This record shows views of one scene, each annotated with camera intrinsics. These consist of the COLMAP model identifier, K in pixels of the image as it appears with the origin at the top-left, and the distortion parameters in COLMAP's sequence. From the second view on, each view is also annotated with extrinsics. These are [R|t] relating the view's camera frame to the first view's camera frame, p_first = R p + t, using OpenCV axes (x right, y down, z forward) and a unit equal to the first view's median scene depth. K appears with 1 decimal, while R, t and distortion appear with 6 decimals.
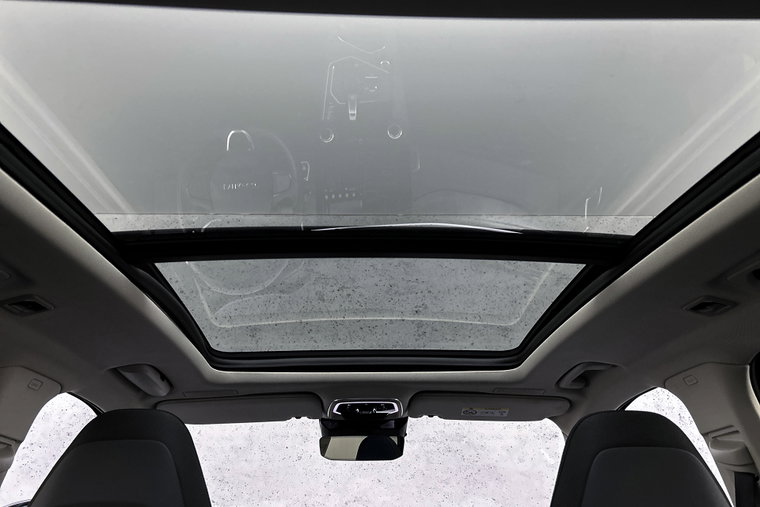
lens RADIAL K [[571.4, 0, 381.7], [0, 571.4, 260.2], [0, 0, 1]] dist [0.049449, -0.055824]
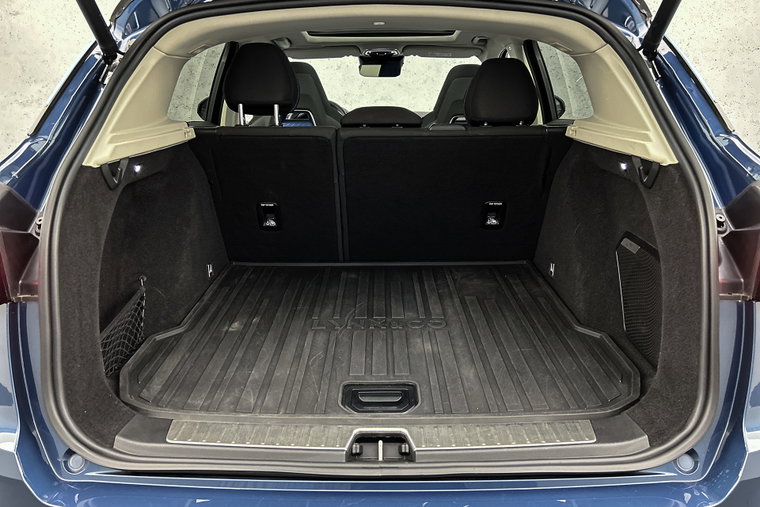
lens RADIAL K [[571.4, 0, 382.3], [0, 571.4, 255.8], [0, 0, 1]] dist [0.049449, -0.055824]
pose [[0.998719, 0.018683, -0.047015, 0.082326], [0.013935, 0.791775, 0.610654, -0.404915], [0.048634, -0.610528, 0.790500, -1.024909]]
